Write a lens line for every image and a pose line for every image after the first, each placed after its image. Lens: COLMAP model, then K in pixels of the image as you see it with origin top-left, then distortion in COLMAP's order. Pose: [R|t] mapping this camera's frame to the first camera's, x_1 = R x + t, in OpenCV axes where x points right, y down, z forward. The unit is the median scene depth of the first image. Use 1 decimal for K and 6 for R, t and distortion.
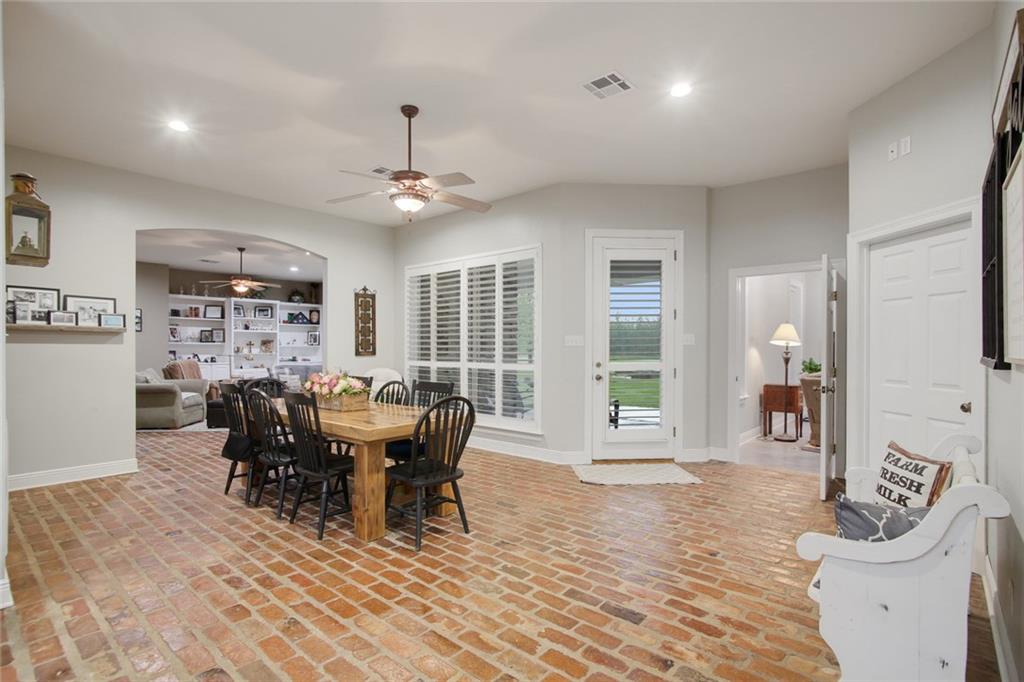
lens RADIAL K [[492.9, 0, 507.4], [0, 492.9, 350.4], [0, 0, 1]] dist [-0.018338, 0.007042]
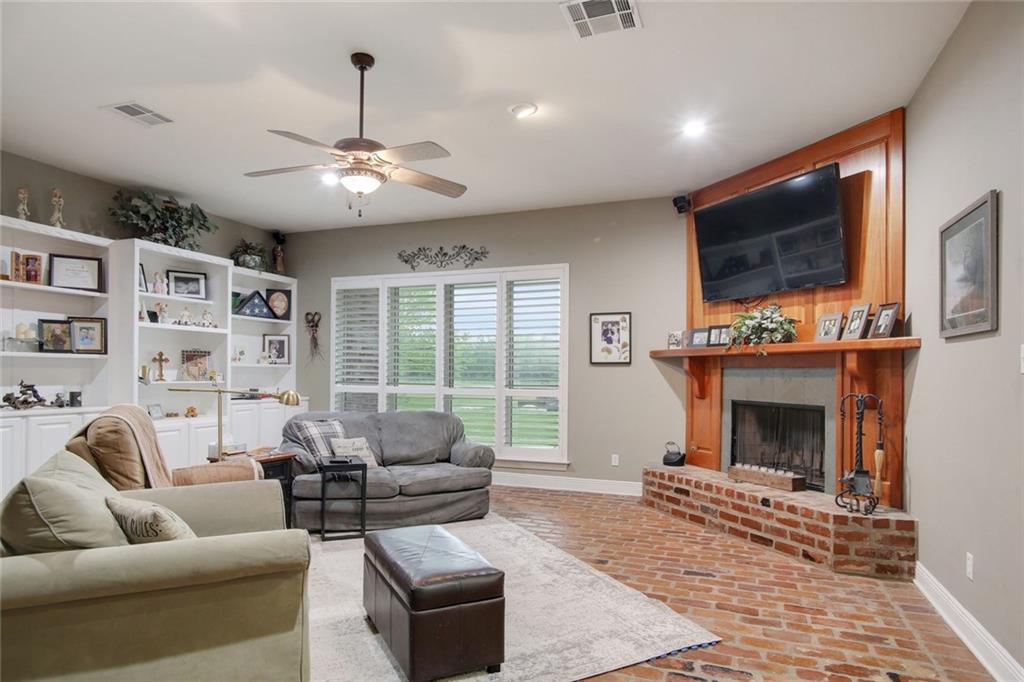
lens RADIAL K [[593.5, 0, 512.3], [0, 593.5, 370.6], [0, 0, 1]] dist [-0.023986, 0.010268]
pose [[0.939064, 0.008999, 0.343625, -0.827621], [-0.007529, 0.999956, -0.005612, -0.005139], [-0.343660, 0.002683, 0.939090, 0.864438]]
